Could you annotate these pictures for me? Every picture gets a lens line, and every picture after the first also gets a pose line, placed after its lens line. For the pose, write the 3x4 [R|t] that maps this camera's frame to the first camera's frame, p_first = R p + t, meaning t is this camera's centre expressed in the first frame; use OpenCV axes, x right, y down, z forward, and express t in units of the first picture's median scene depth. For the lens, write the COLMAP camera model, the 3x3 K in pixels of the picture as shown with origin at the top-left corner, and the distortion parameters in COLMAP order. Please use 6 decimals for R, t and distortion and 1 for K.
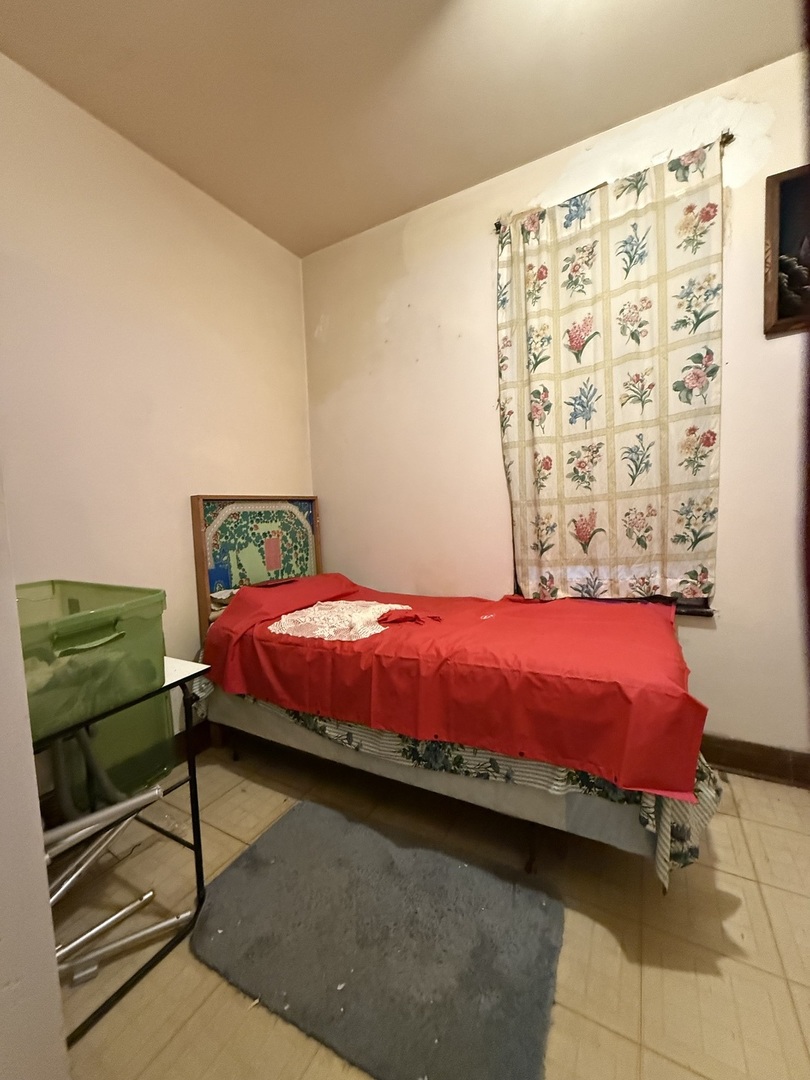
lens RADIAL K [[431.2, 0, 403.2], [0, 431.2, 539.0], [0, 0, 1]] dist [0.000766, -0.000360]
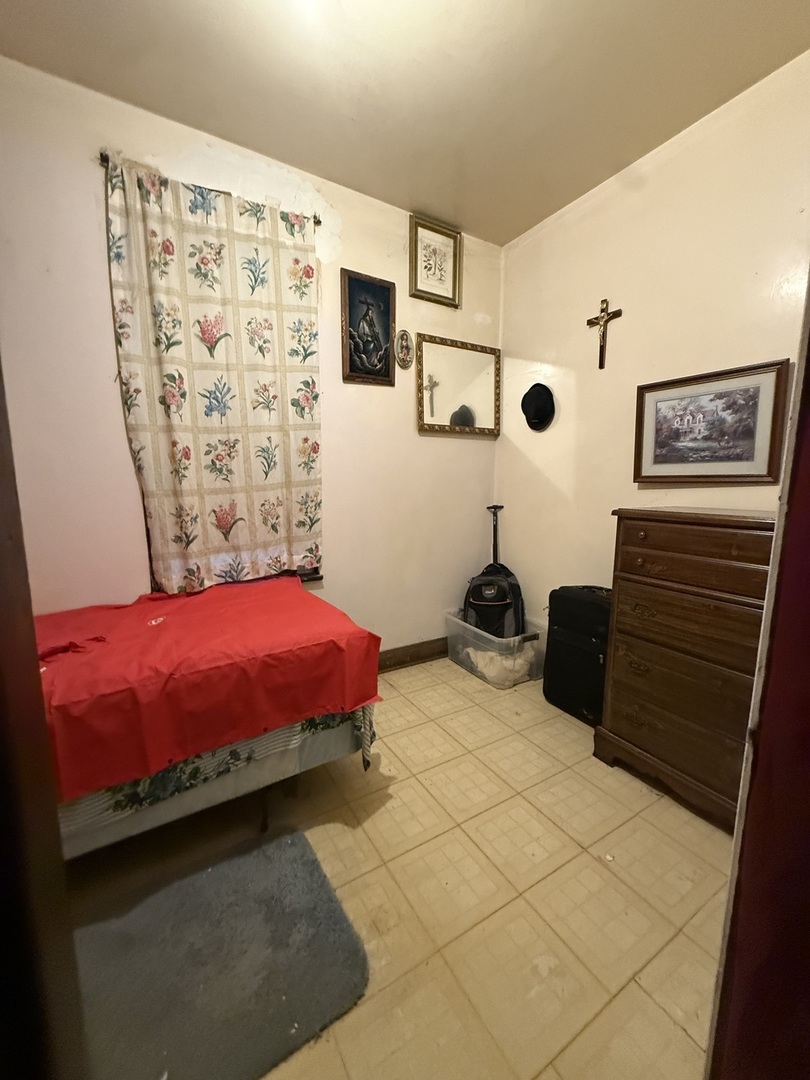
lens RADIAL K [[431.2, 0, 405.5], [0, 431.2, 539.7], [0, 0, 1]] dist [0.000766, -0.000360]
pose [[0.491427, -0.088845, 0.866375, -0.326795], [0.040013, 0.996036, 0.079445, -0.043492], [-0.869999, -0.004375, 0.493034, 0.098118]]
